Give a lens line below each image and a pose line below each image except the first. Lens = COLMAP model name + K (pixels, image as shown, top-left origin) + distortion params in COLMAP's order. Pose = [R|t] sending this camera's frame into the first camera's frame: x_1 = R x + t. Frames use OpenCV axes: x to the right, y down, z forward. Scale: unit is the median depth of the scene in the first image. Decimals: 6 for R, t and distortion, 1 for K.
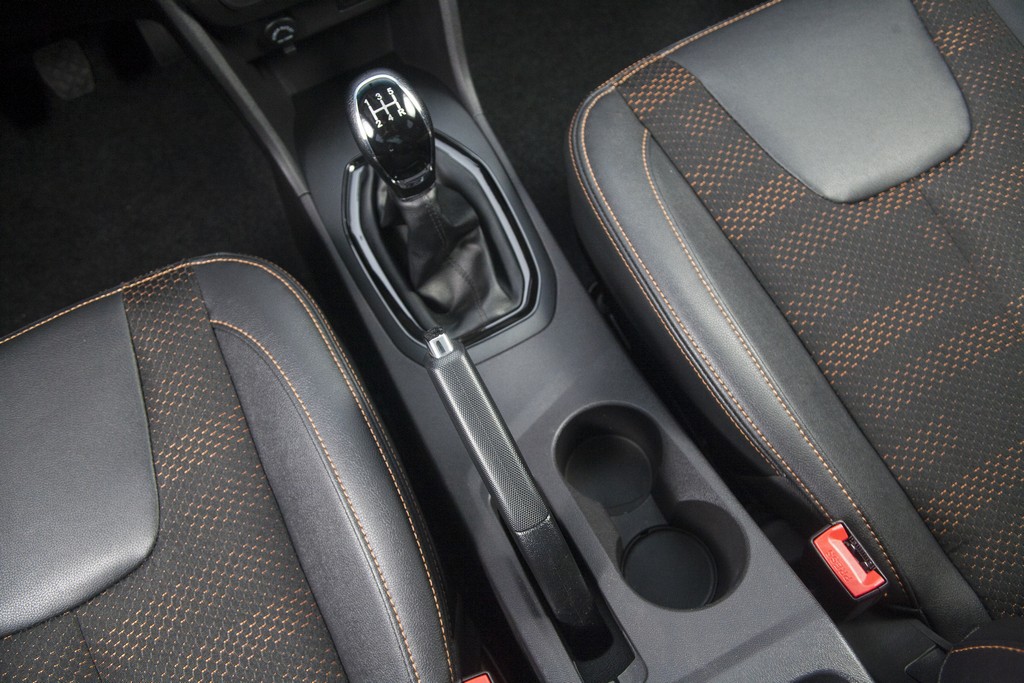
lens RADIAL K [[815.2, 0, 521.1], [0, 815.2, 348.2], [0, 0, 1]] dist [-0.062583, 0.007745]
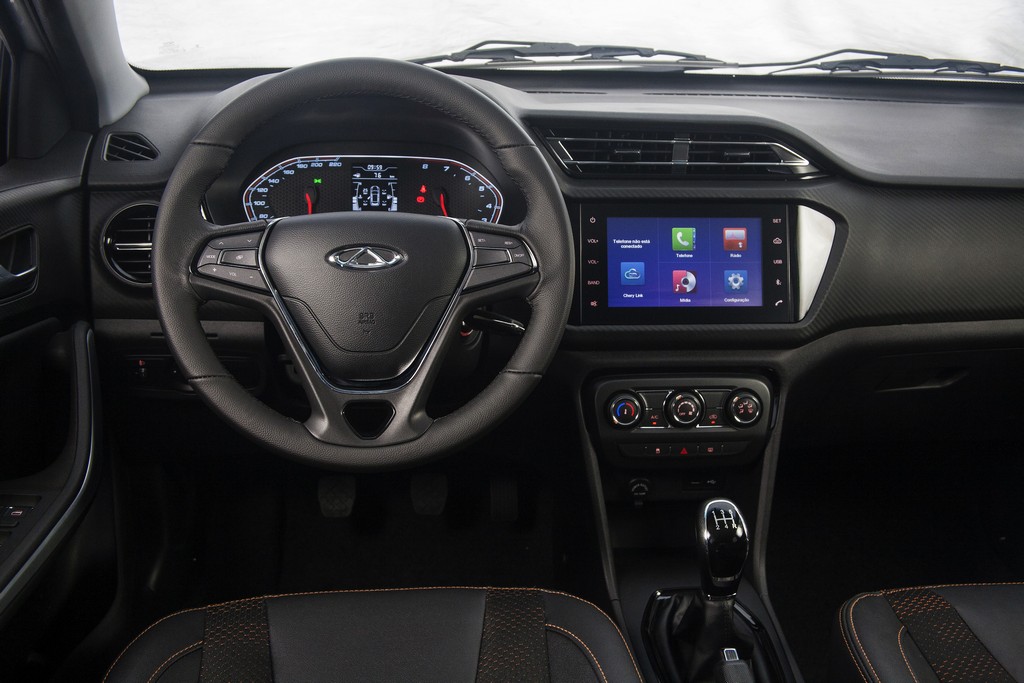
lens RADIAL K [[1150.3, 0, 512.7], [0, 1150.3, 346.2], [0, 0, 1]] dist [0.072092, 0.000000]
pose [[0.934272, 0.240238, -0.263478, -0.040399], [-0.355012, 0.695526, -0.624668, 0.766671], [0.033187, 0.677148, 0.735098, -0.637586]]
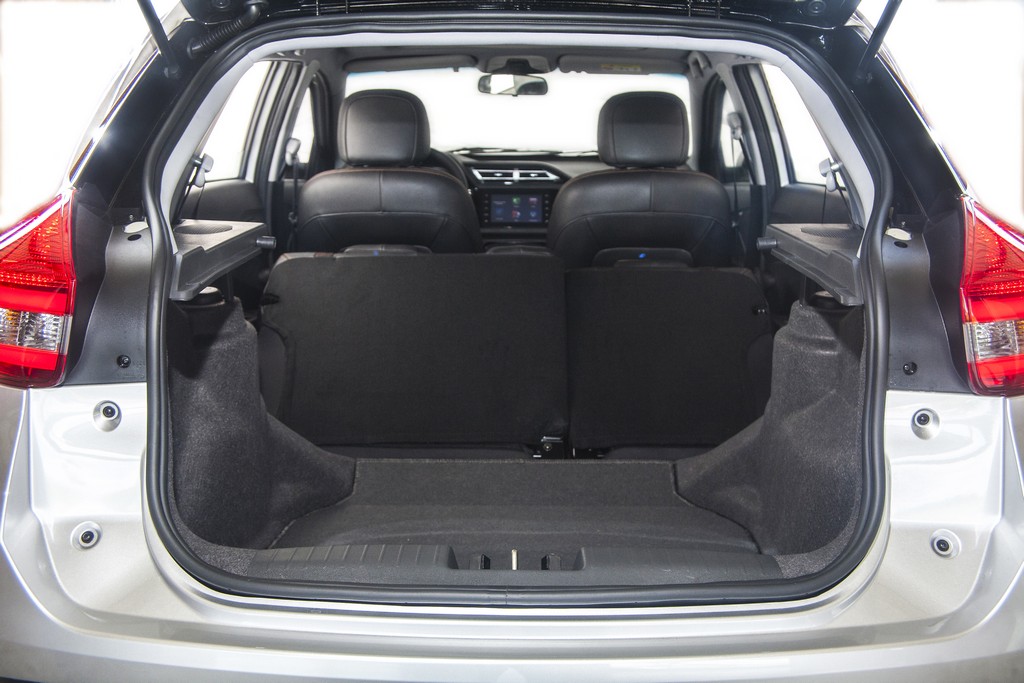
lens RADIAL K [[1098.3, 0, 512.6], [0, 1098.3, 341.1], [0, 0, 1]] dist [-0.001268, 0.000000]
pose [[0.885477, 0.205308, -0.416869, 2.223167], [-0.447830, 0.616449, -0.647641, 3.540502], [0.124012, 0.760158, 0.637794, -2.458619]]
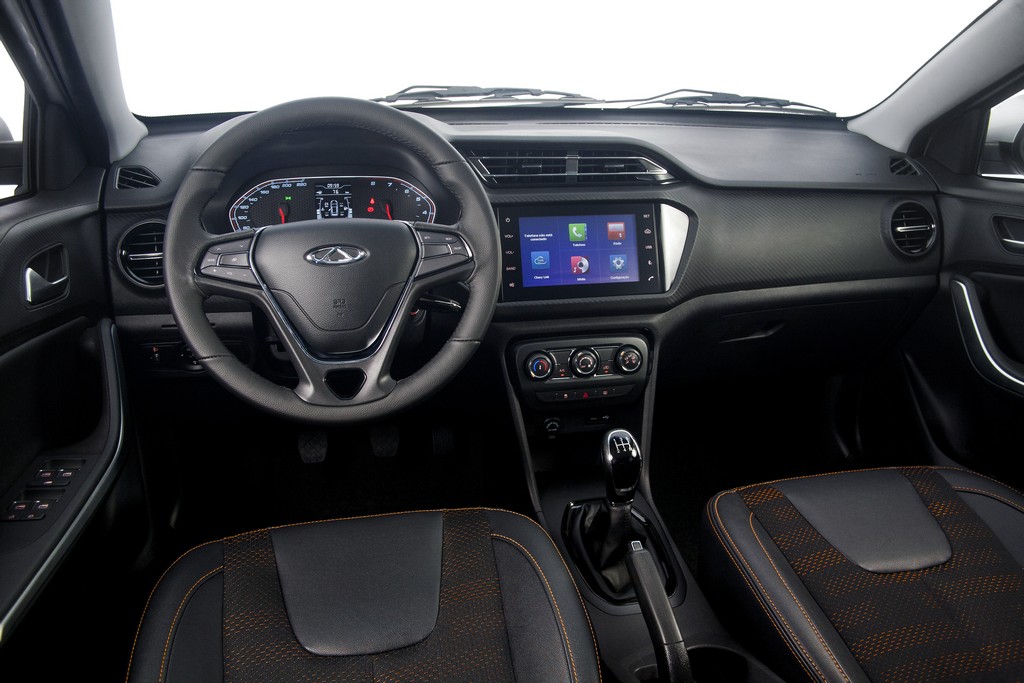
lens RADIAL K [[868.4, 0, 522.3], [0, 868.4, 346.0], [0, 0, 1]] dist [-0.082274, 0.094488]
pose [[0.969033, 0.196211, -0.149924, -0.111190], [-0.246372, 0.727350, -0.640518, 0.751019], [-0.016629, 0.657619, 0.753167, -0.584982]]
